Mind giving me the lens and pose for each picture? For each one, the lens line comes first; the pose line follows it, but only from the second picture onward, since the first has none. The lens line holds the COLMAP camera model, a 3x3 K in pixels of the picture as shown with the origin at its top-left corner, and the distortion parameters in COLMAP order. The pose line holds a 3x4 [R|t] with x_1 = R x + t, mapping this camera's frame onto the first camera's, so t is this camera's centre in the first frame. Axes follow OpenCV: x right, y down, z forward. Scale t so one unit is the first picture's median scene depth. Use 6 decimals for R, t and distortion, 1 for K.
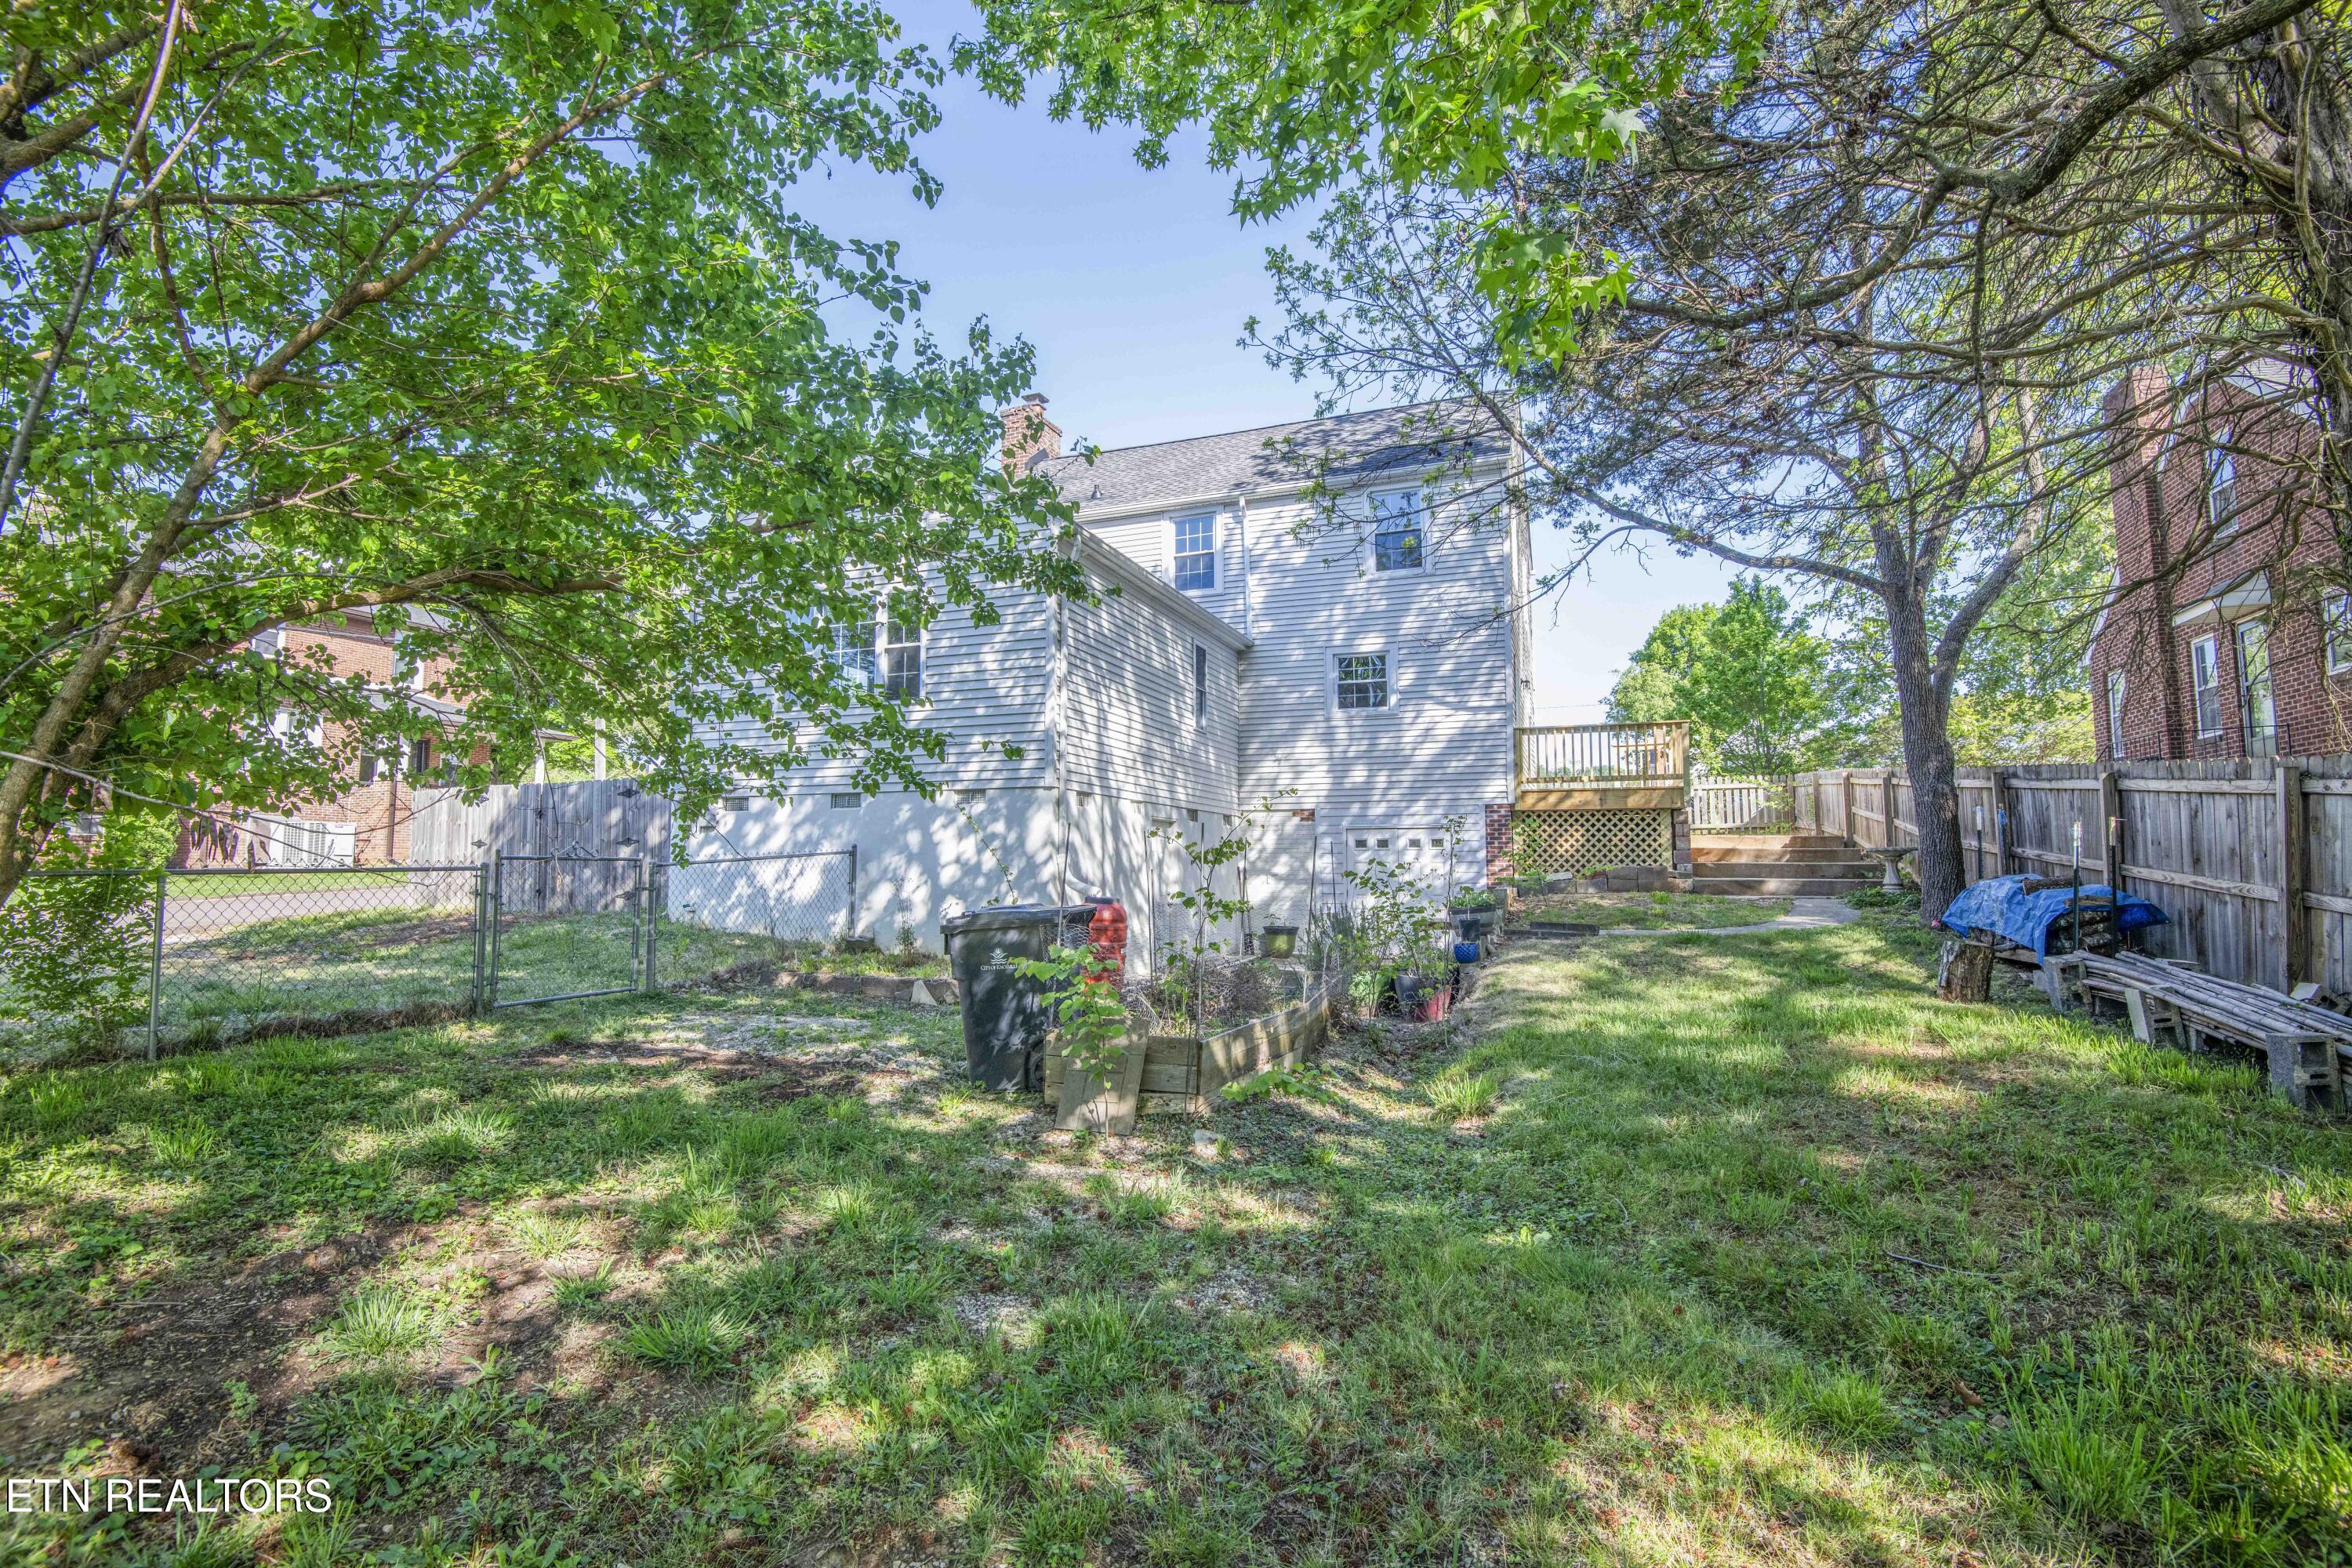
lens RADIAL K [[1126.0, 0, 1176.0], [0, 1126.0, 784.0], [0, 0, 1]] dist [0.000384, -0.022736]
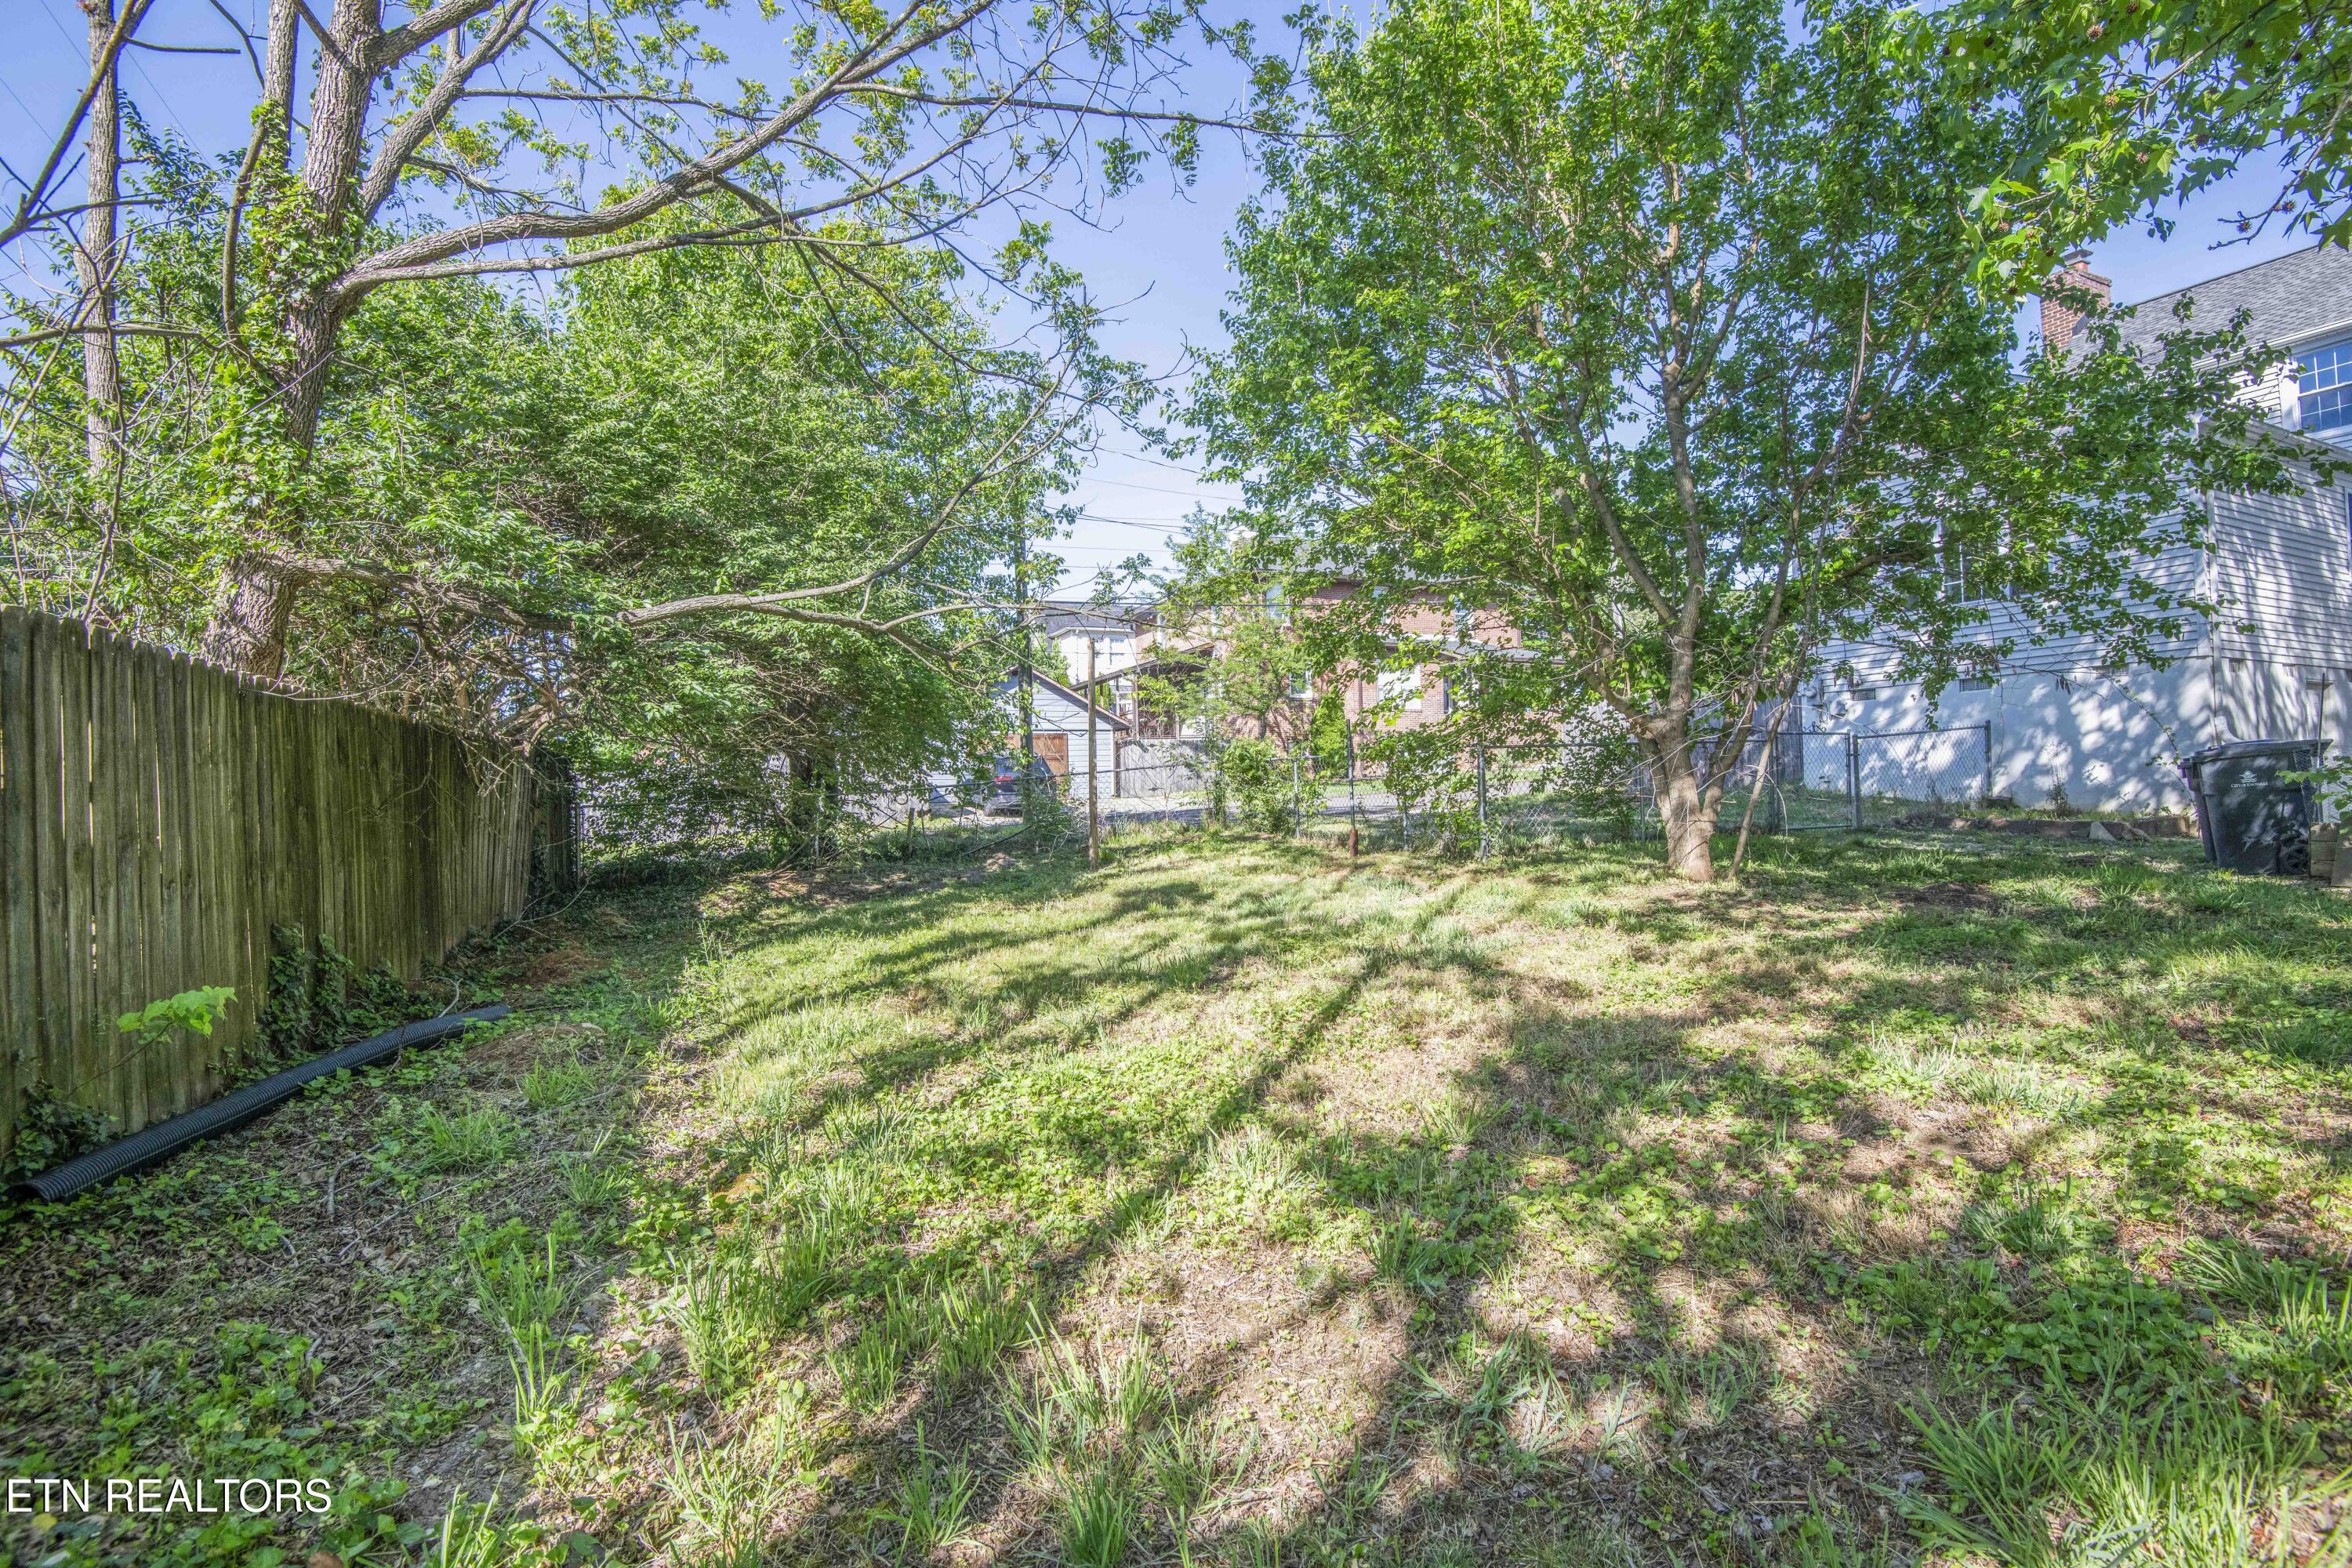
lens RADIAL K [[1126.0, 0, 1176.0], [0, 1126.0, 784.0], [0, 0, 1]] dist [0.000384, -0.022736]
pose [[0.726176, -0.023060, -0.687122, -0.097561], [0.075816, 0.996028, 0.046699, 0.000185], [0.683316, -0.086007, 0.725040, -0.455955]]
